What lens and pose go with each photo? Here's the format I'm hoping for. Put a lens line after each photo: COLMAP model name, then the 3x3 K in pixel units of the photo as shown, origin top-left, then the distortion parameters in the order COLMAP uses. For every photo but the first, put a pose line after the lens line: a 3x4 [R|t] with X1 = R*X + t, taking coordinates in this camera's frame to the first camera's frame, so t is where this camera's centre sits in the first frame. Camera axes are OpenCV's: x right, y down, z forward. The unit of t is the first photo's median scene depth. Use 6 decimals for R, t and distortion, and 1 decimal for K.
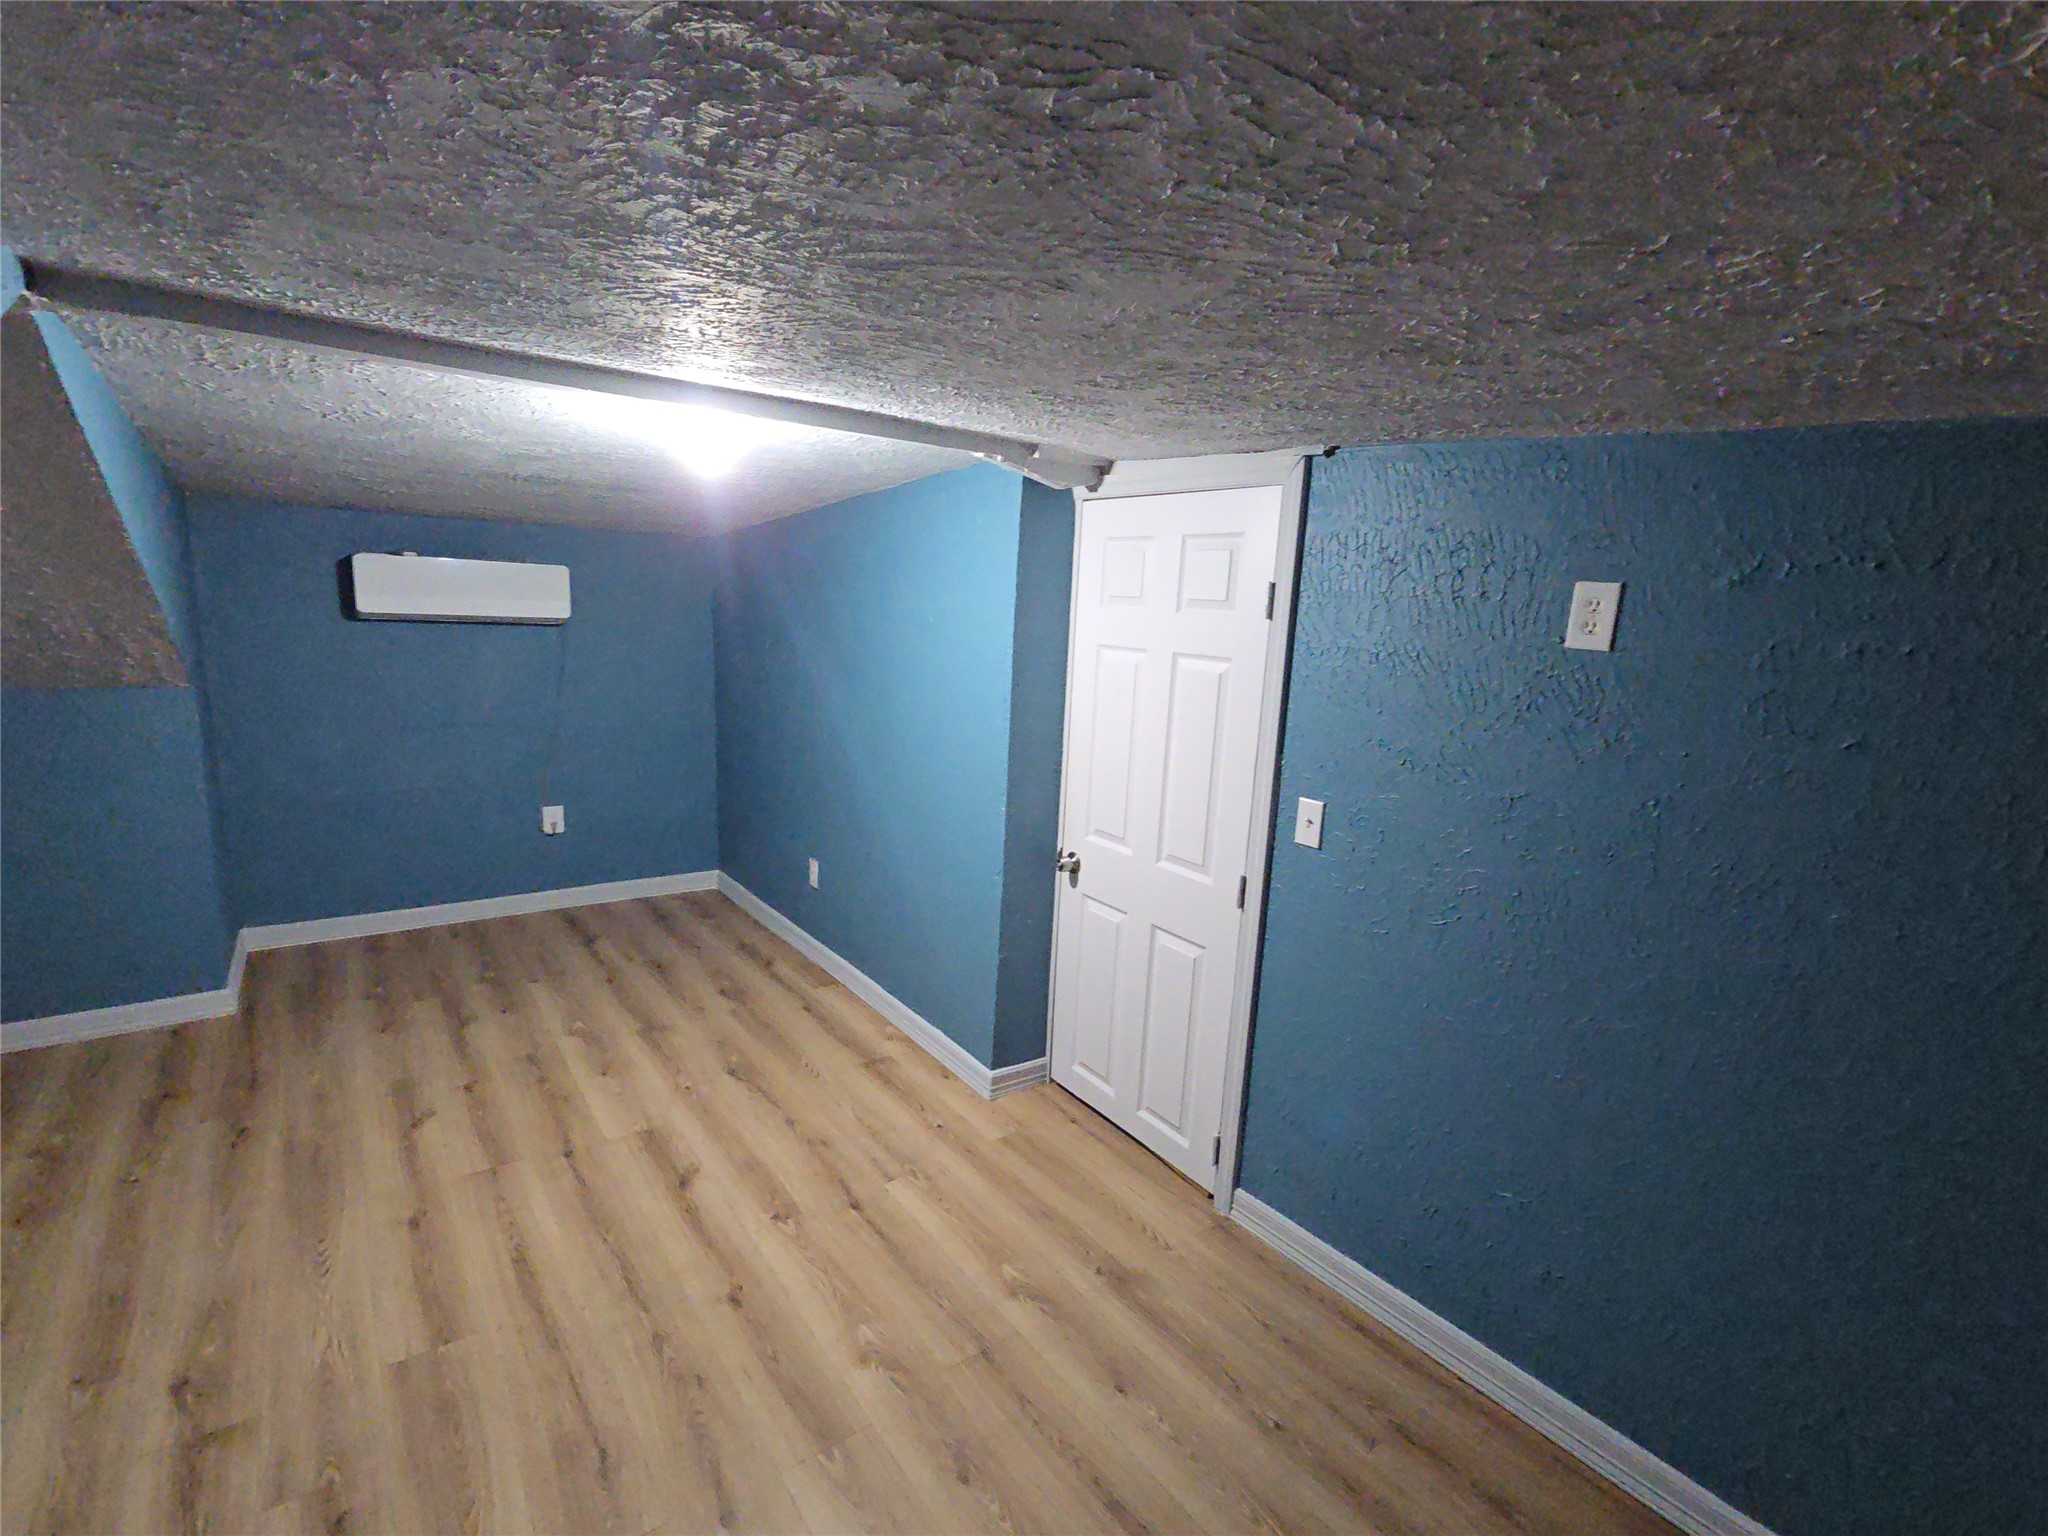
lens RADIAL K [[932.4, 0, 1021.3], [0, 932.4, 781.4], [0, 0, 1]] dist [0.005492, -0.003676]
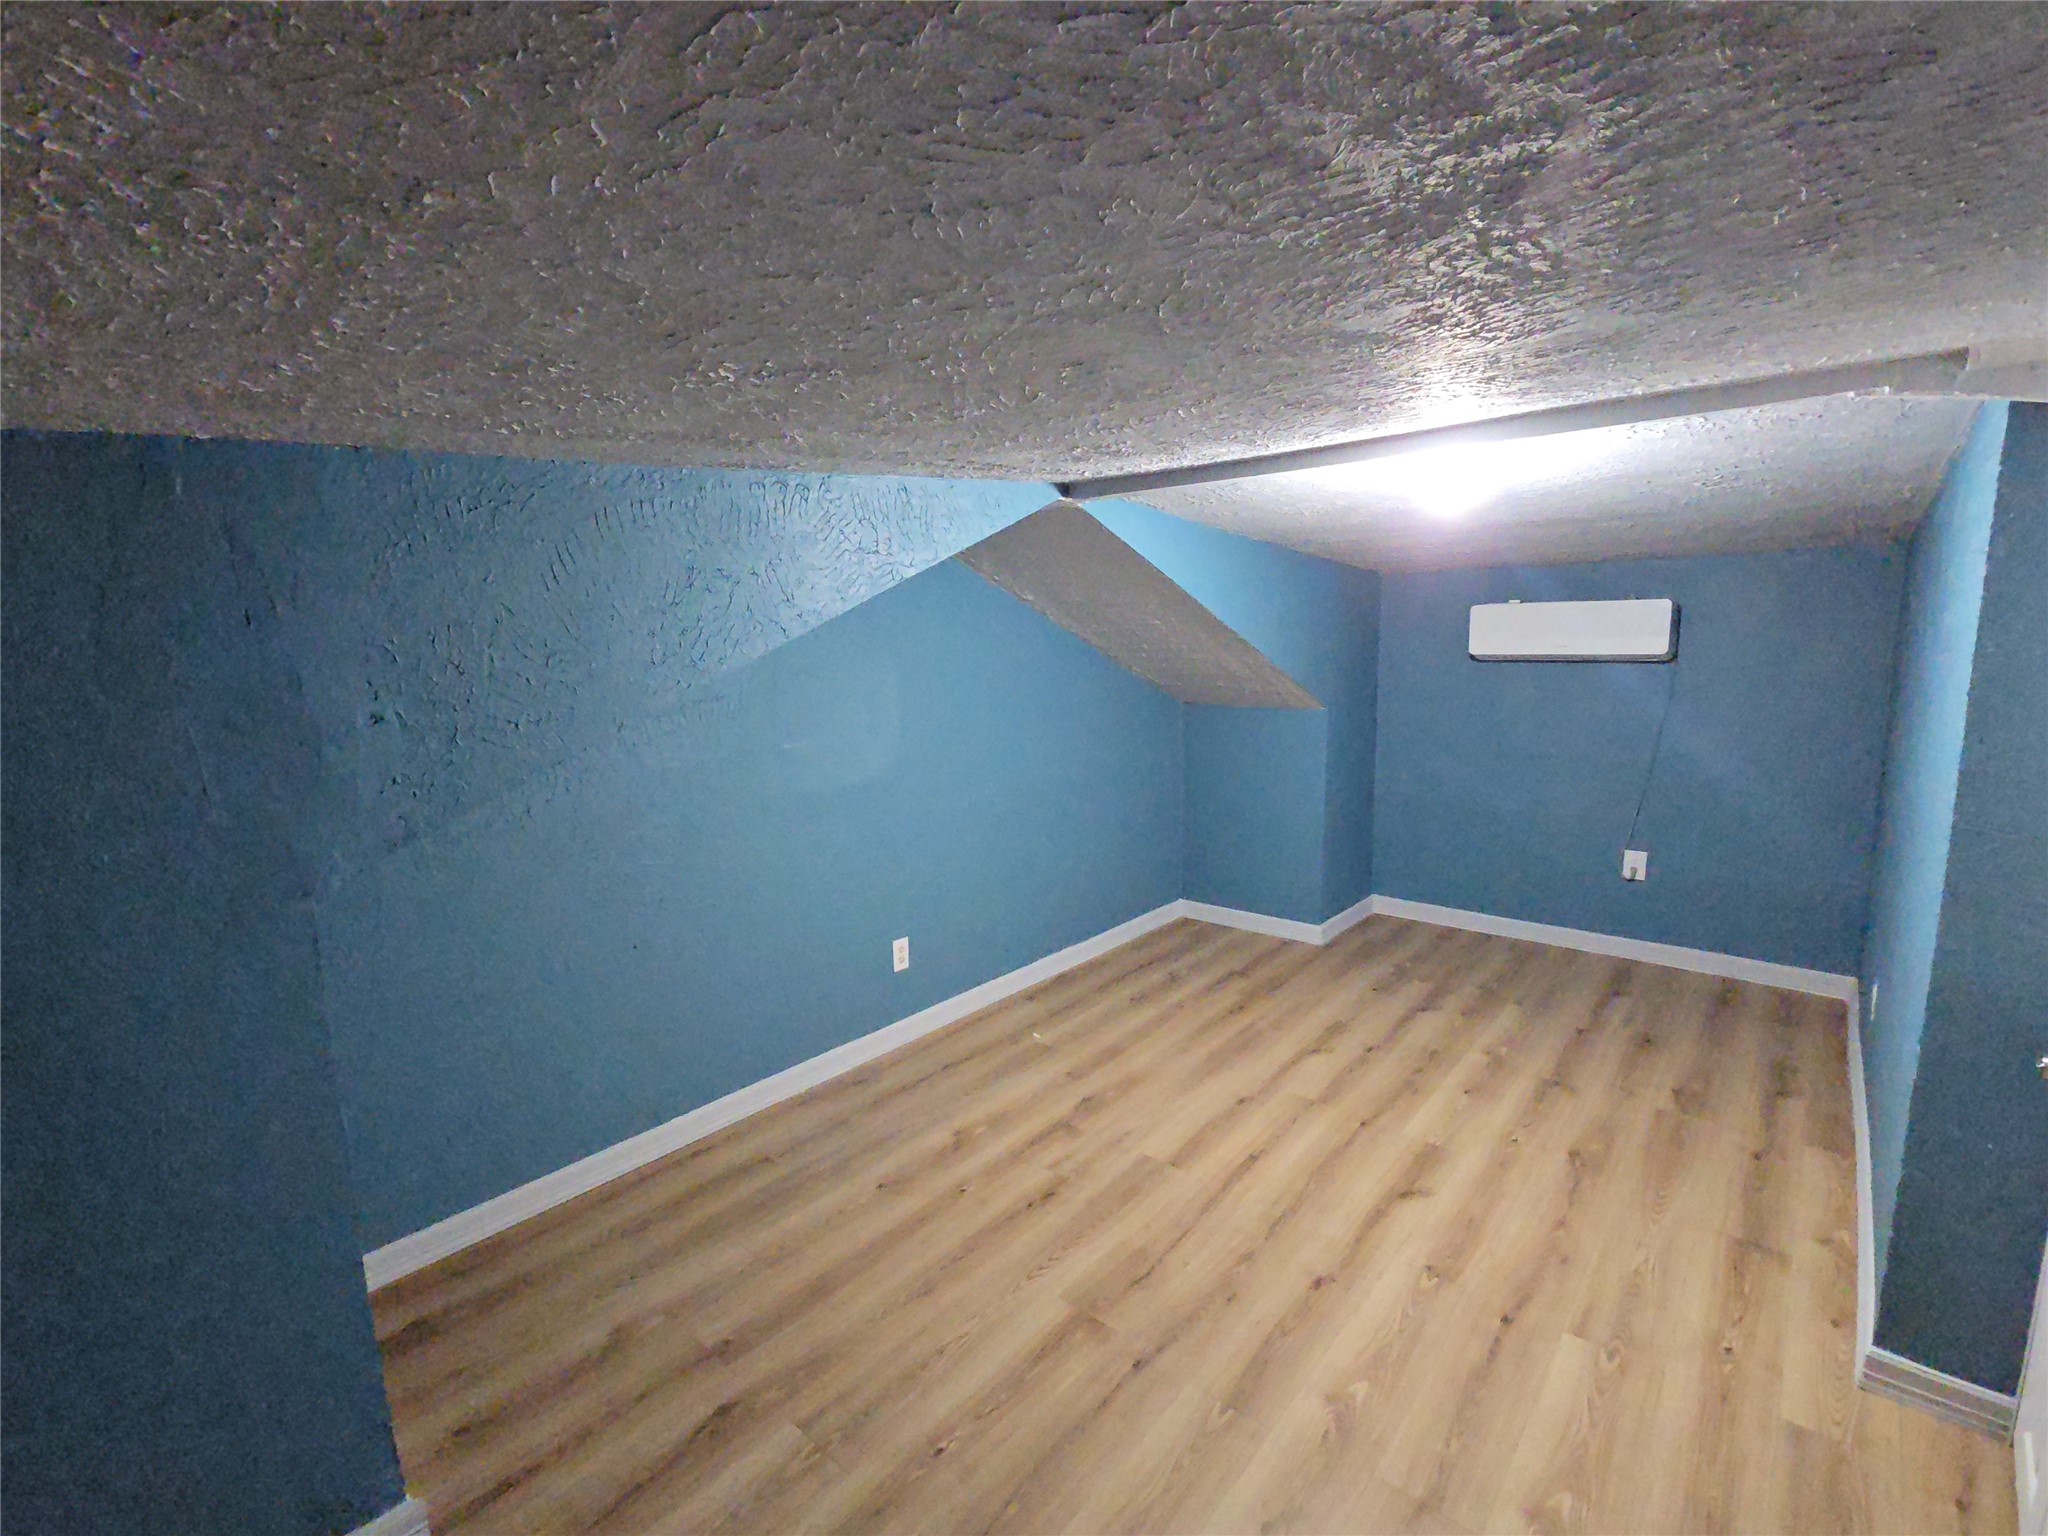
lens RADIAL K [[932.4, 0, 1021.3], [0, 932.4, 781.4], [0, 0, 1]] dist [0.005492, -0.003676]
pose [[0.214091, 0.103636, -0.971301, 0.504656], [-0.149093, 0.986172, 0.072360, -0.033363], [0.965368, 0.129323, 0.226582, 0.295771]]
